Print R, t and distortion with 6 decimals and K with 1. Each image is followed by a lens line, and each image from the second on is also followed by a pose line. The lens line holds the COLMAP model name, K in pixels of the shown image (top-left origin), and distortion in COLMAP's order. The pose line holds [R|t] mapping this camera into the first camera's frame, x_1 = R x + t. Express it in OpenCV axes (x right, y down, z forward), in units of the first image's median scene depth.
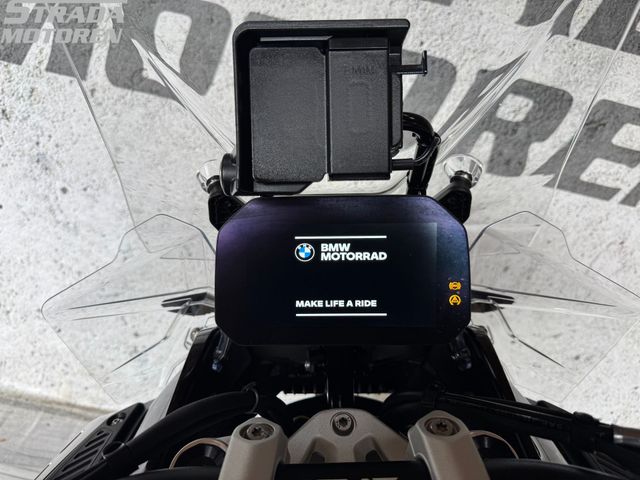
lens RADIAL K [[472.7, 0, 320.0], [0, 472.7, 240.0], [0, 0, 1]] dist [-0.003077, -0.036922]
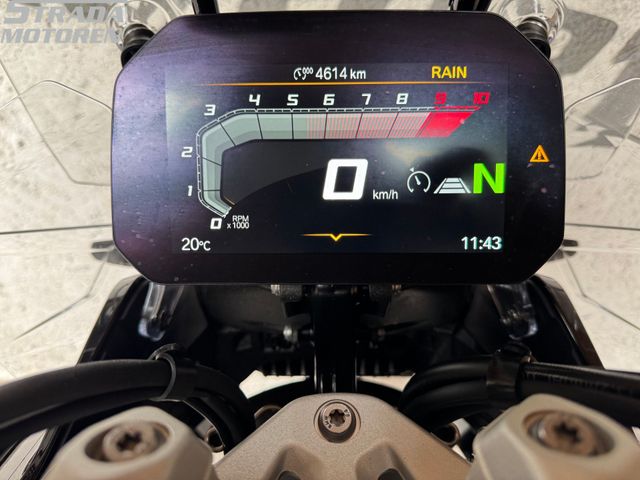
lens RADIAL K [[472.7, 0, 320.0], [0, 472.7, 240.0], [0, 0, 1]] dist [-0.003077, -0.036922]
pose [[0.999961, 0.008805, 0.000610, 0.020604], [-0.008815, 0.999778, 0.019124, 0.128264], [-0.000441, -0.019129, 0.999817, 0.345752]]
